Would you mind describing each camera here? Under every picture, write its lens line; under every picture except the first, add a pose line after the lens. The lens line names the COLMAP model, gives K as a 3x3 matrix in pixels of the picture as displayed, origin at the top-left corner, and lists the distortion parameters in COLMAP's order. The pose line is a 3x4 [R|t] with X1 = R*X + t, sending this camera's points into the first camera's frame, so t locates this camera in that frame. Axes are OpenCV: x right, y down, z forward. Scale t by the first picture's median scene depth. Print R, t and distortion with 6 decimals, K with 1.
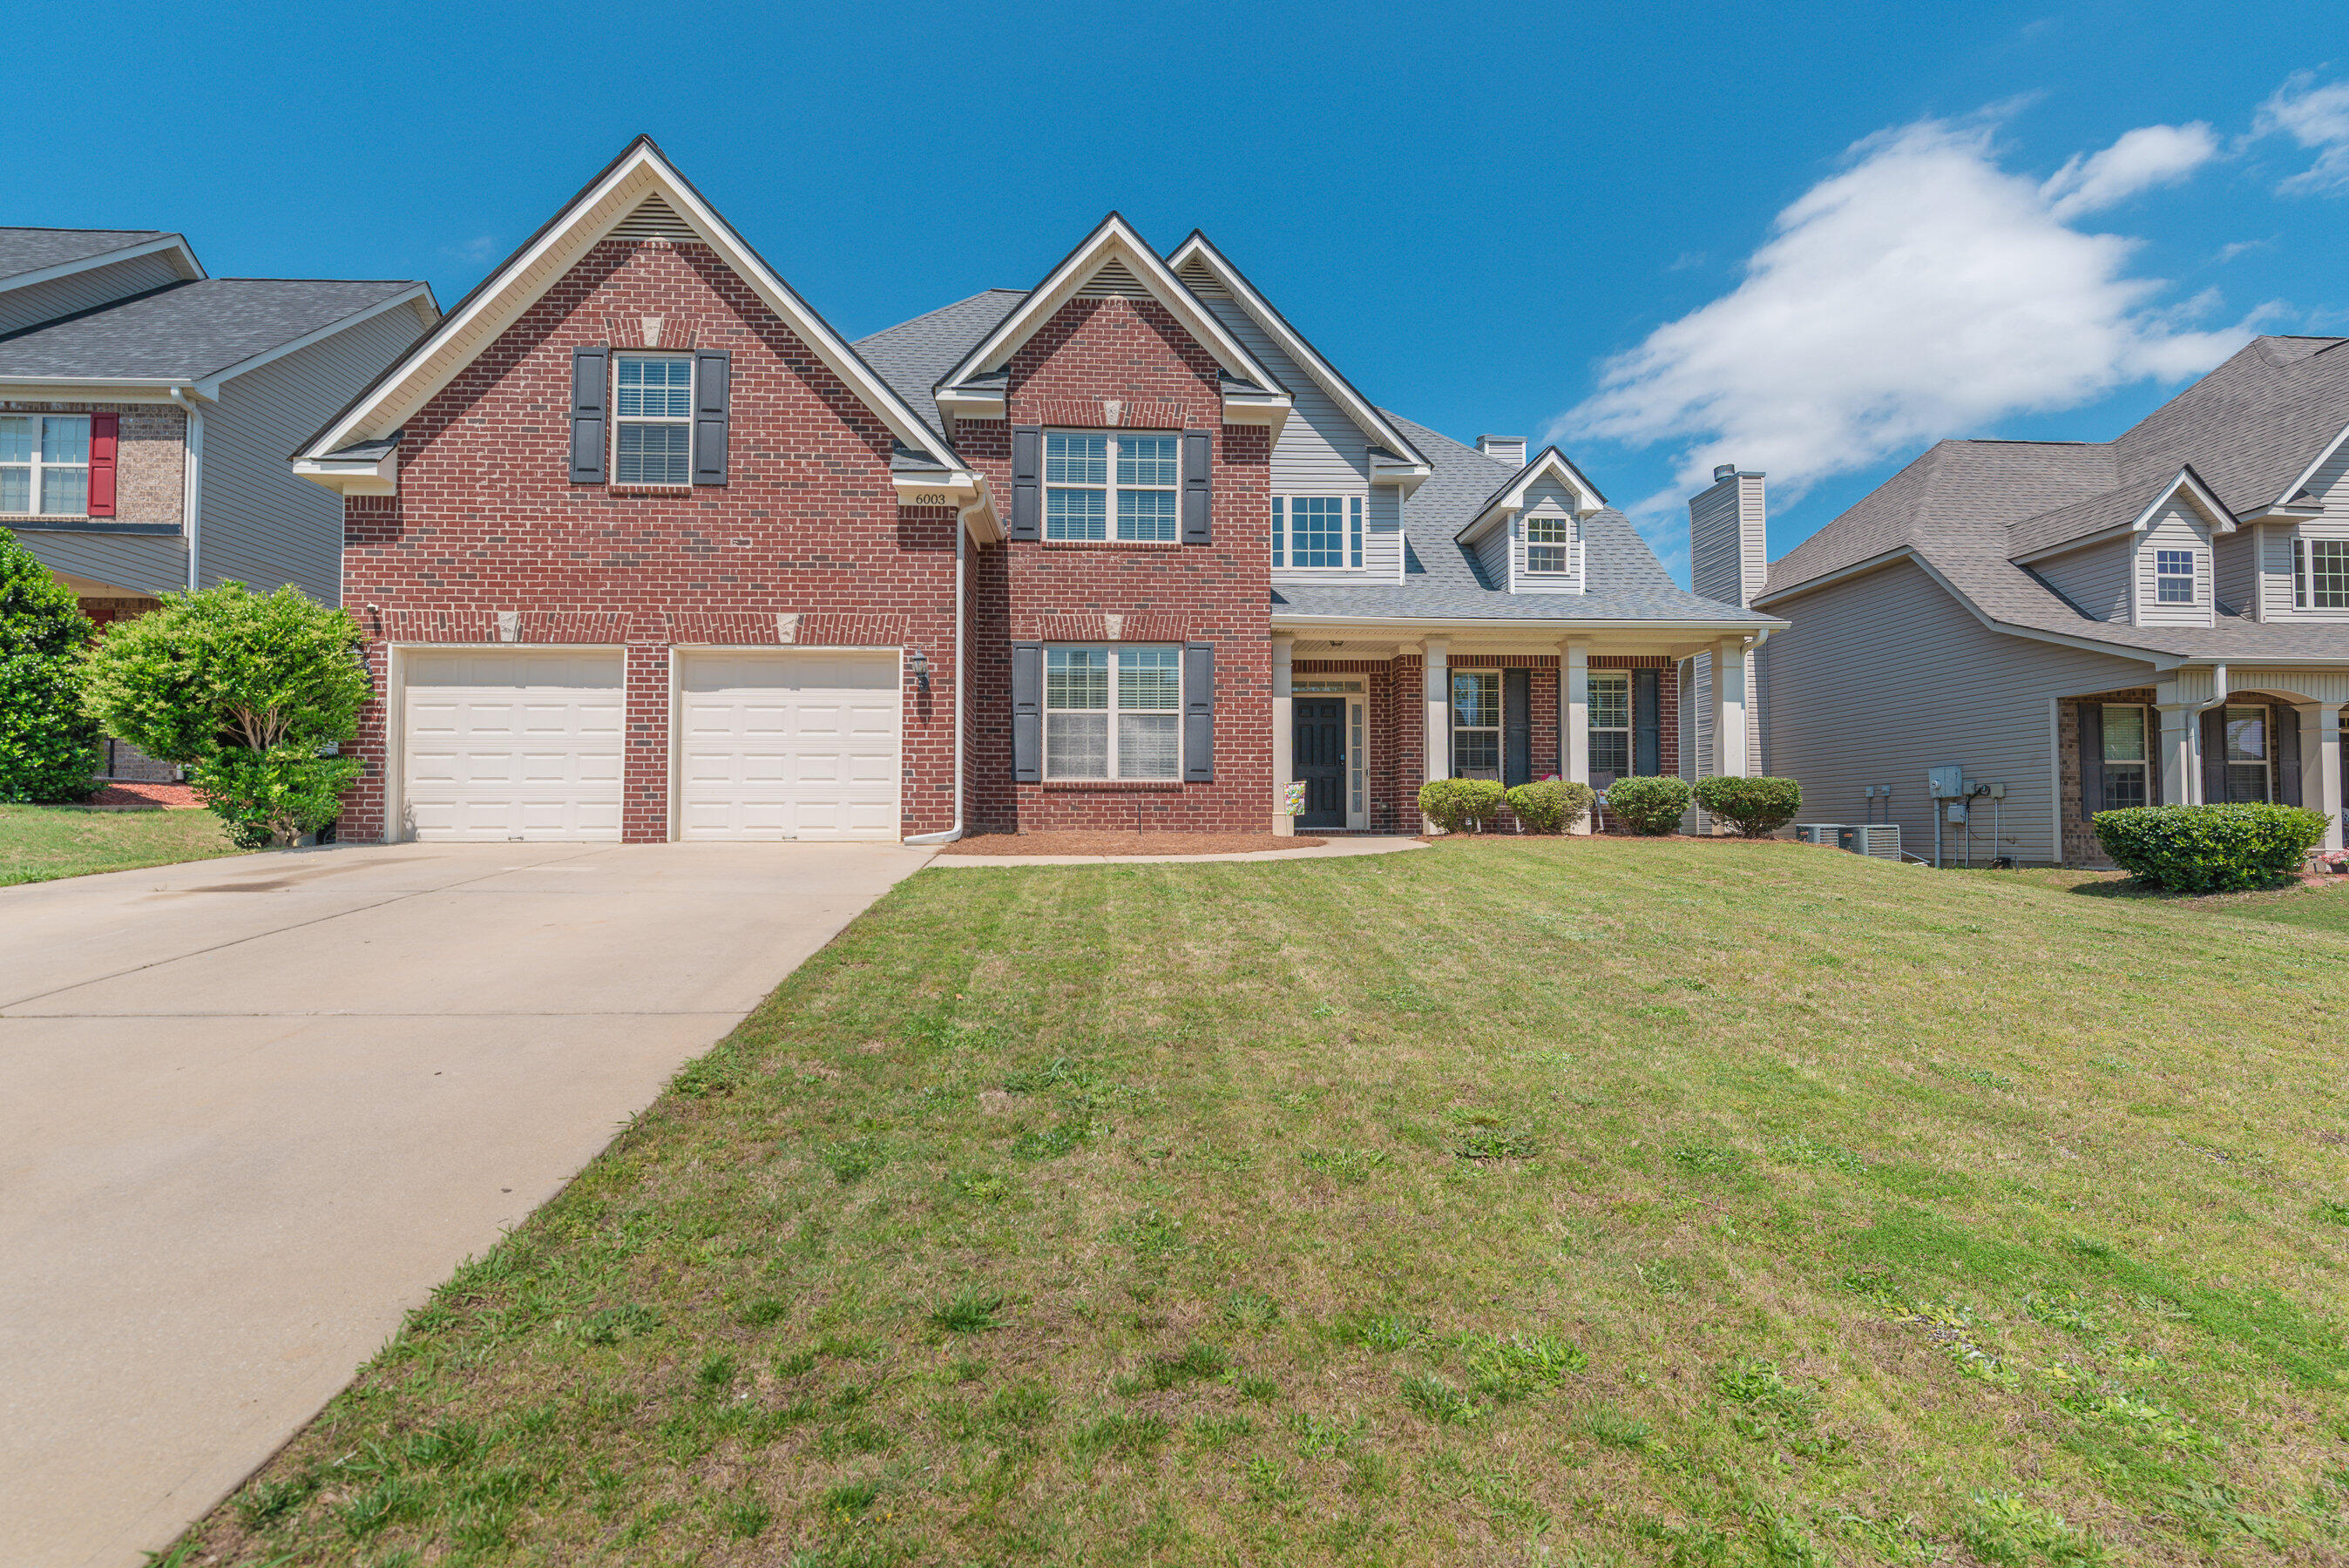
lens RADIAL K [[1011.9, 0, 1175.6], [0, 1011.9, 802.5], [0, 0, 1]] dist [0.000801, 0.000441]
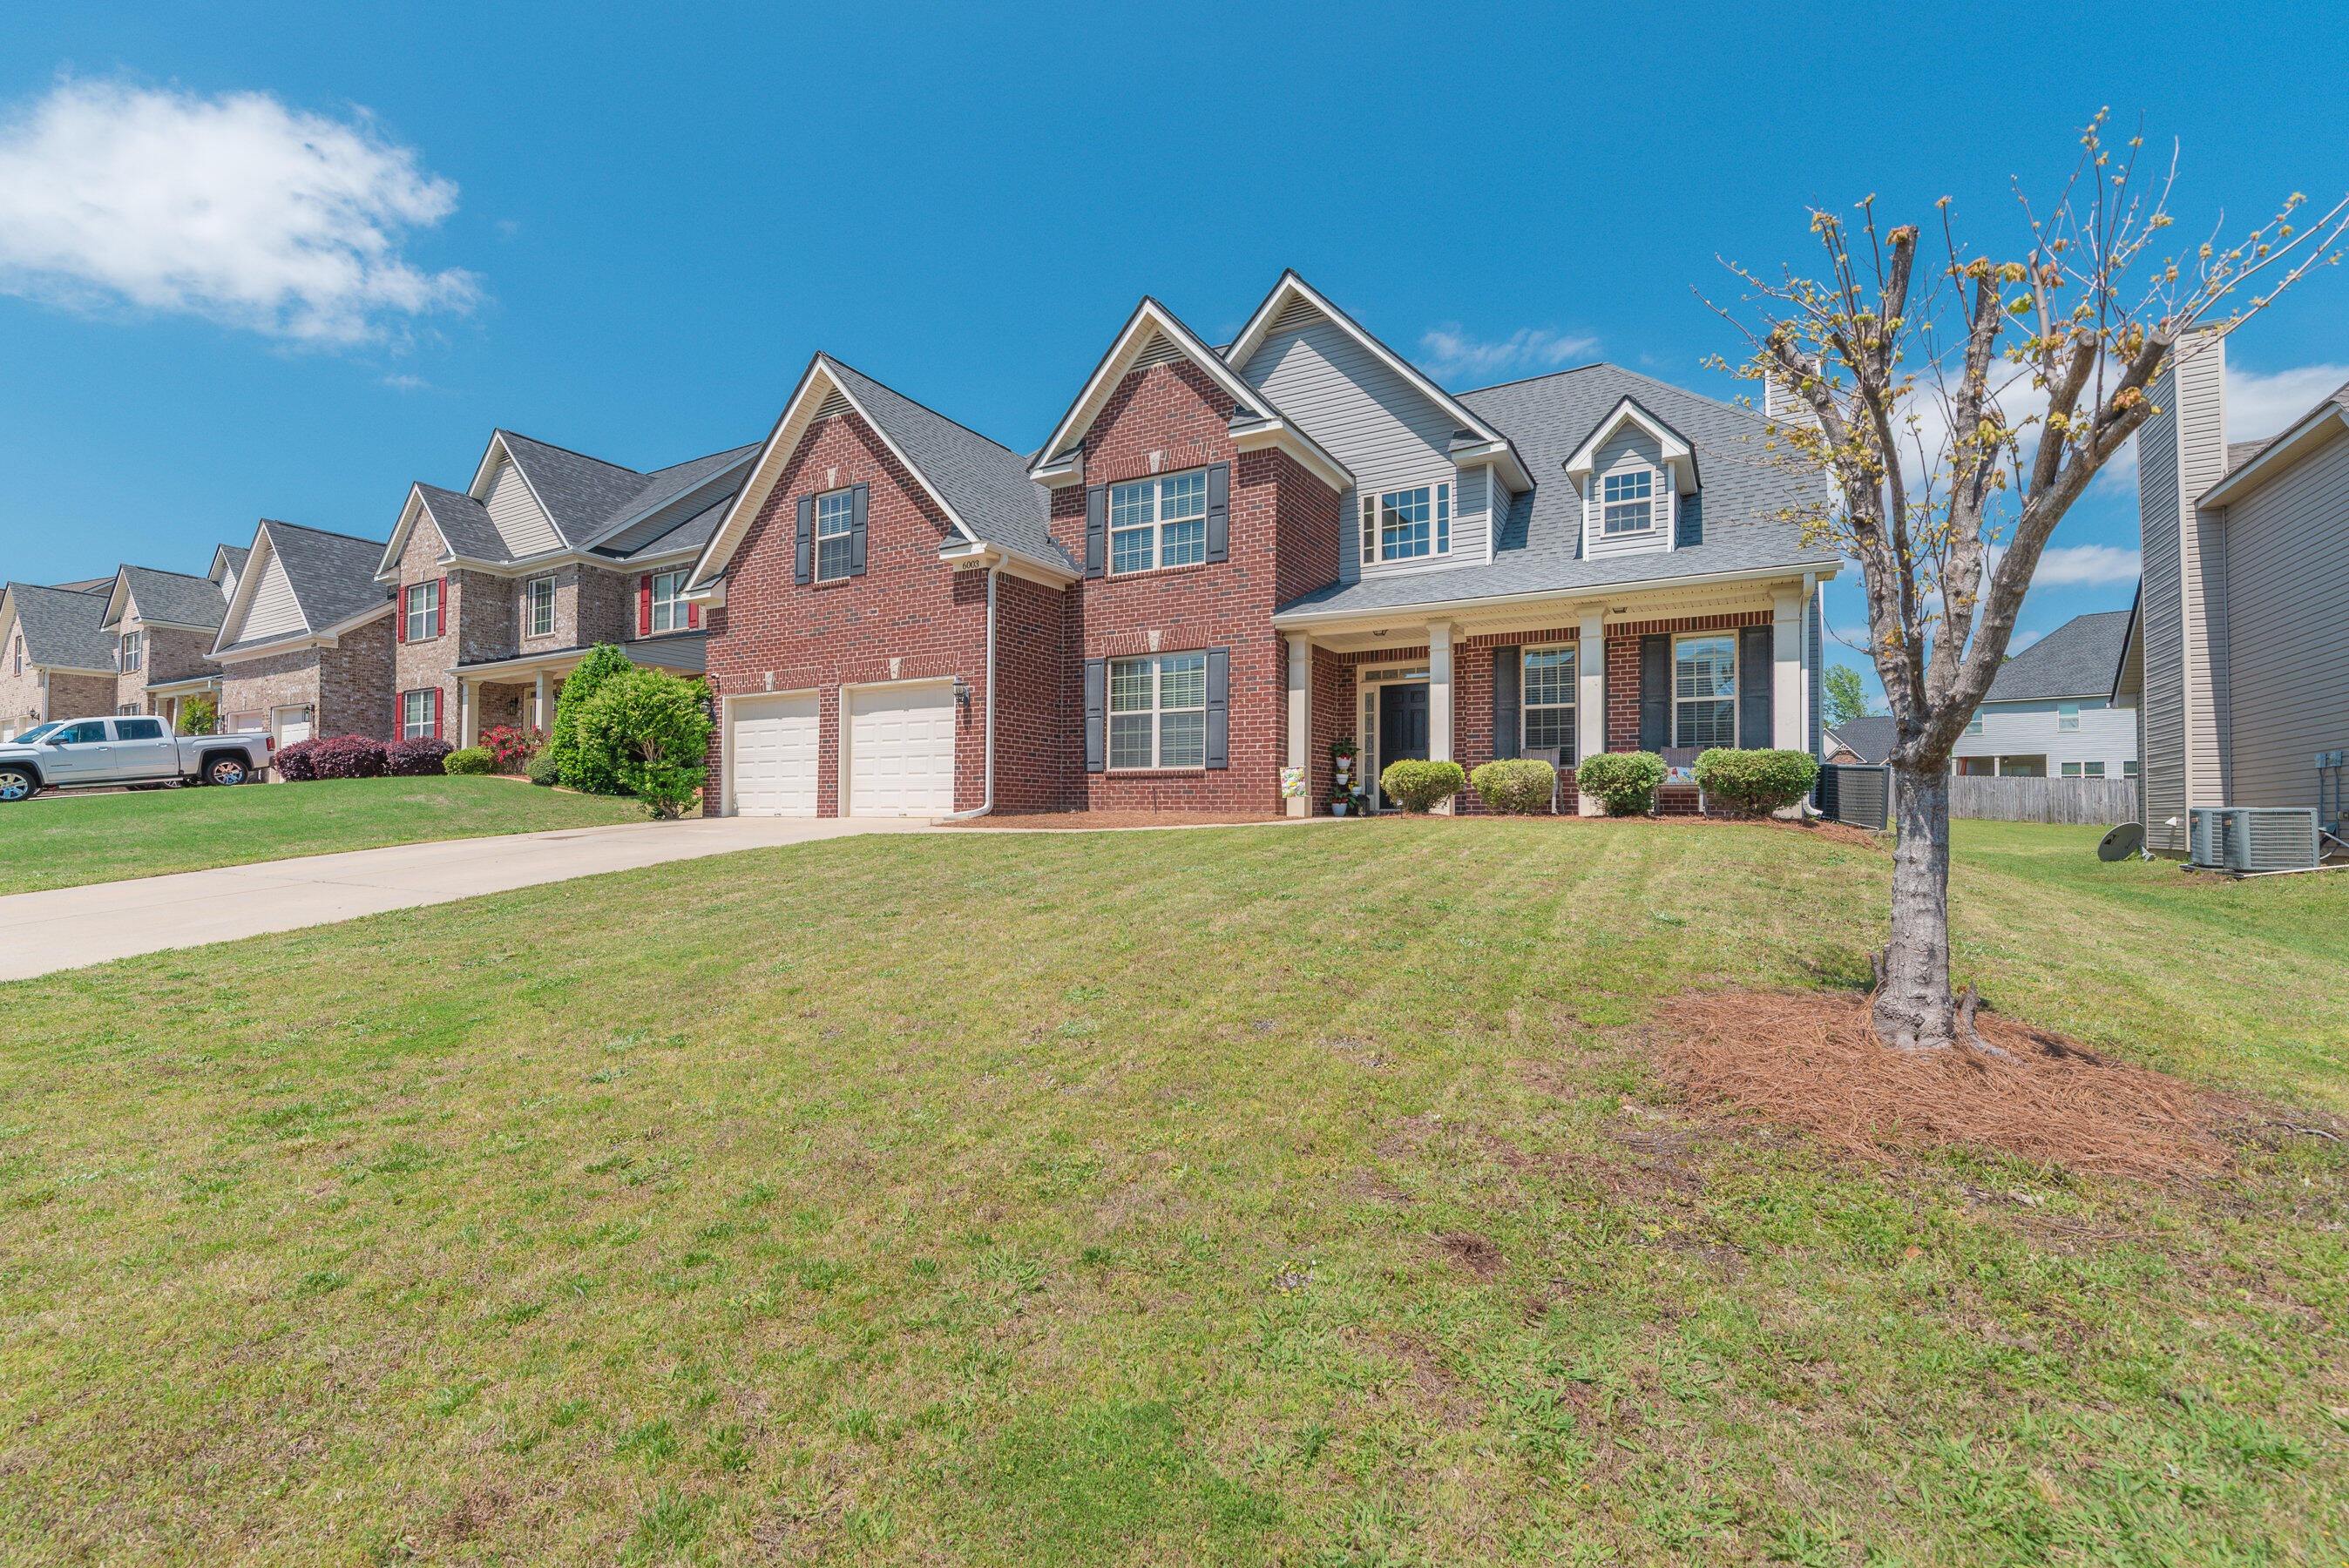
lens RADIAL K [[1011.9, 0, 1227.1], [0, 1011.9, 796.8], [0, 0, 1]] dist [0.000801, 0.000441]
pose [[0.847959, -0.006750, -0.530018, 0.643122], [0.010313, 0.999940, 0.003764, 0.007518], [0.529961, -0.008657, 0.847978, 0.026067]]
